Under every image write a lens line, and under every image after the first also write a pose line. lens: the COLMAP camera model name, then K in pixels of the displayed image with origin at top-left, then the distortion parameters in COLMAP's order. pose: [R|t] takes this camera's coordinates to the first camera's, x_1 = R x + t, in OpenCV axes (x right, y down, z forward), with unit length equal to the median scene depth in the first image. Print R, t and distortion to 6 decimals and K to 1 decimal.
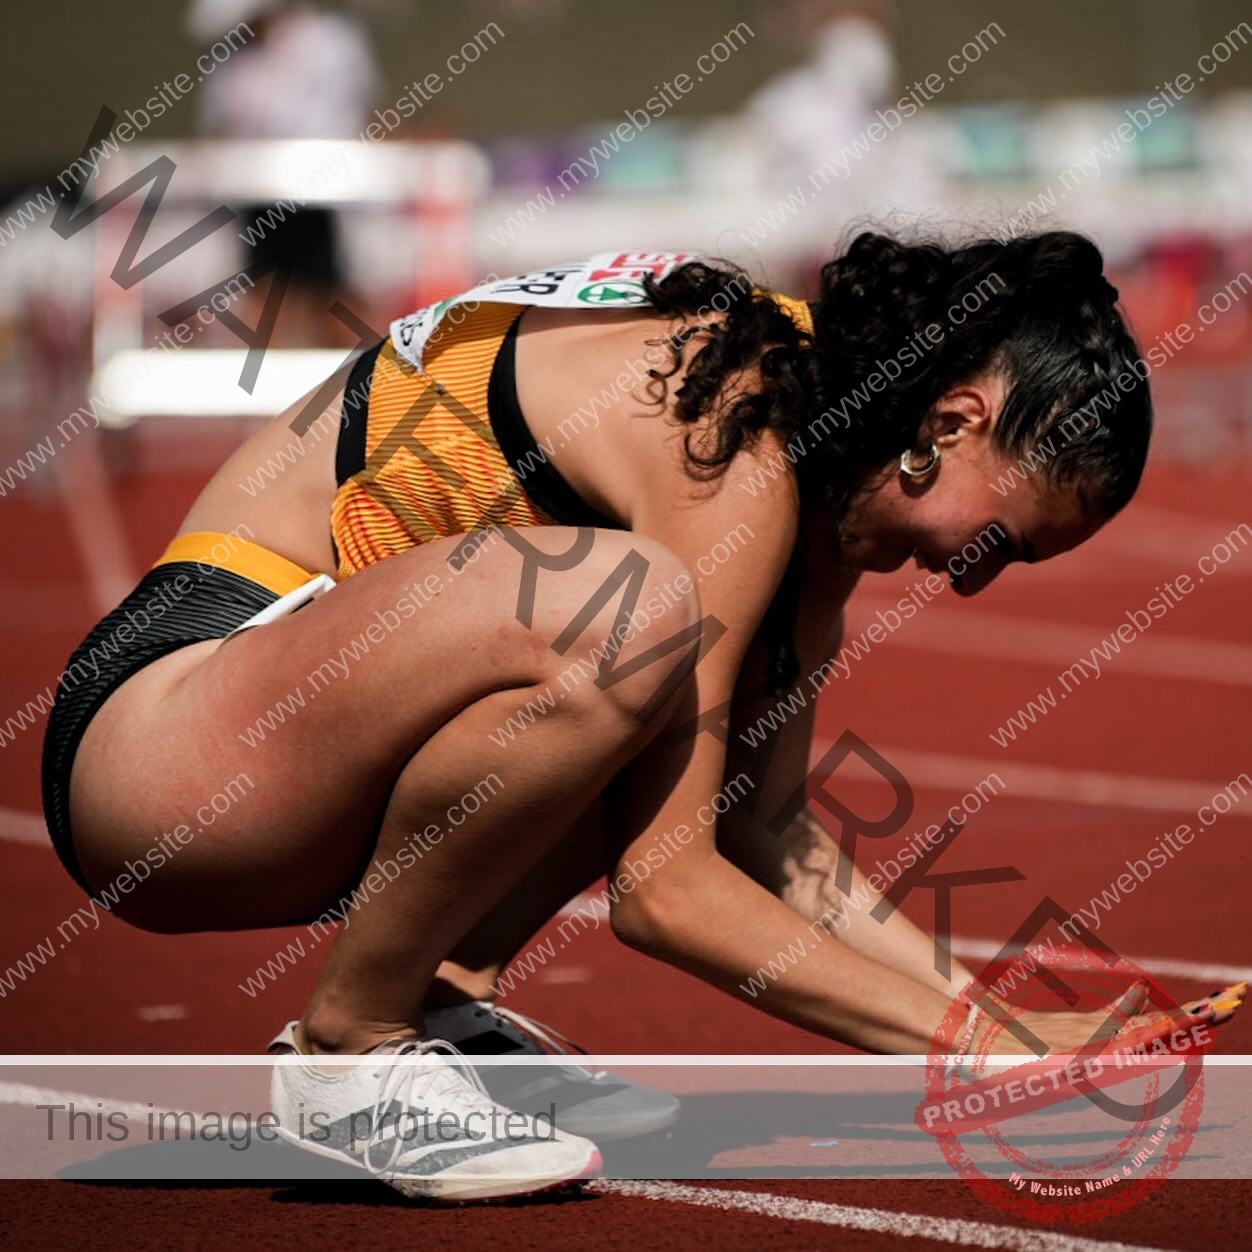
lens RADIAL K [[954.6, 0, 626.0], [0, 954.6, 626.0], [0, 0, 1]] dist [-0.003842, 0.004412]
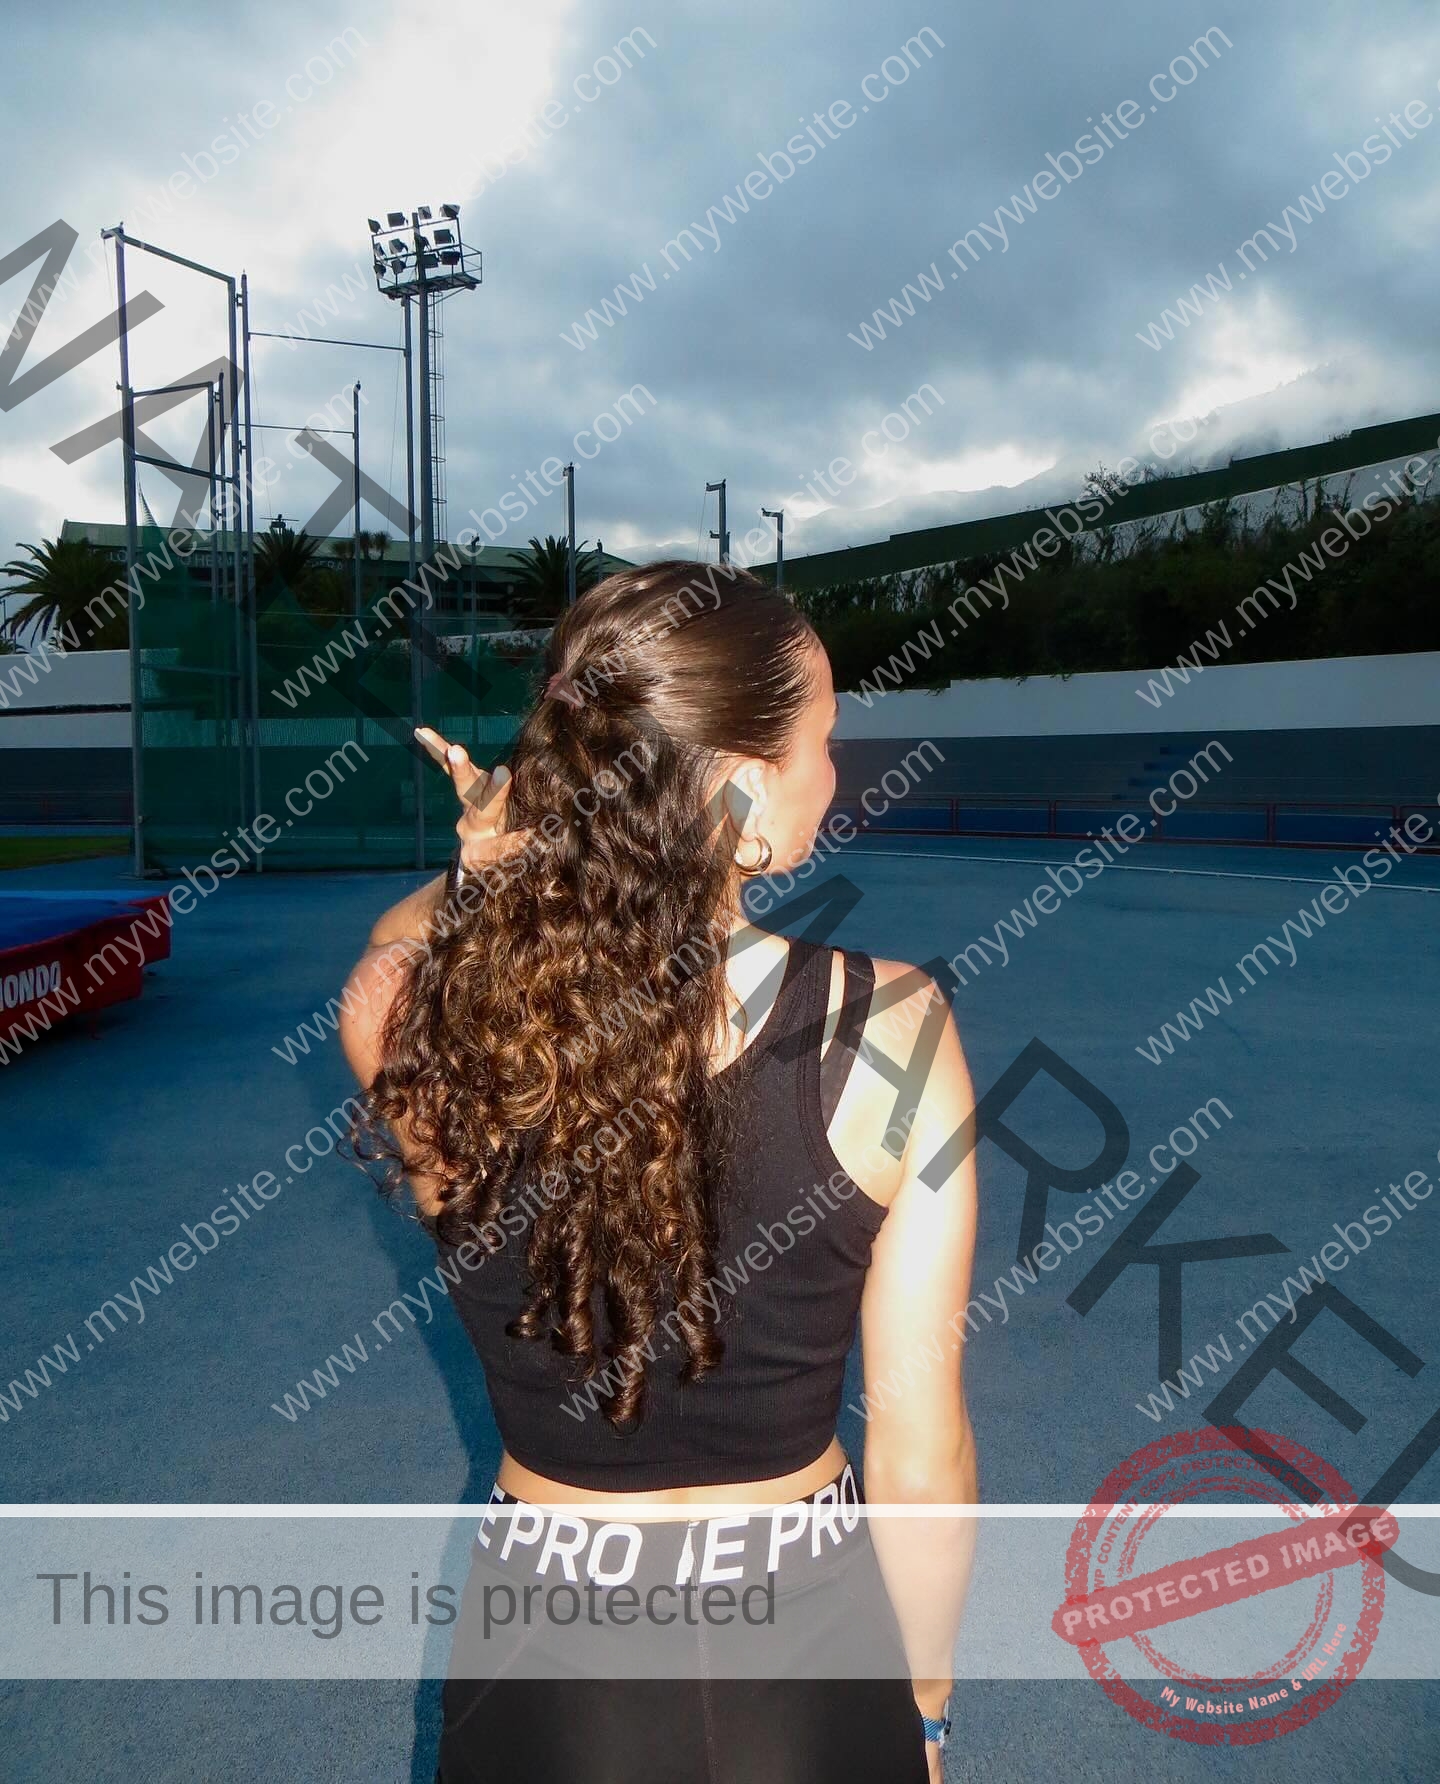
lens RADIAL K [[1363.2, 0, 717.4], [0, 1363.2, 888.6], [0, 0, 1]] dist [0.001270, -0.000271]
pose [[0.999998, 0.000011, 0.001783, -0.187635], [-0.000010, 1.000000, -0.000607, 0.000015], [-0.001783, 0.000607, 0.999998, -0.000344]]
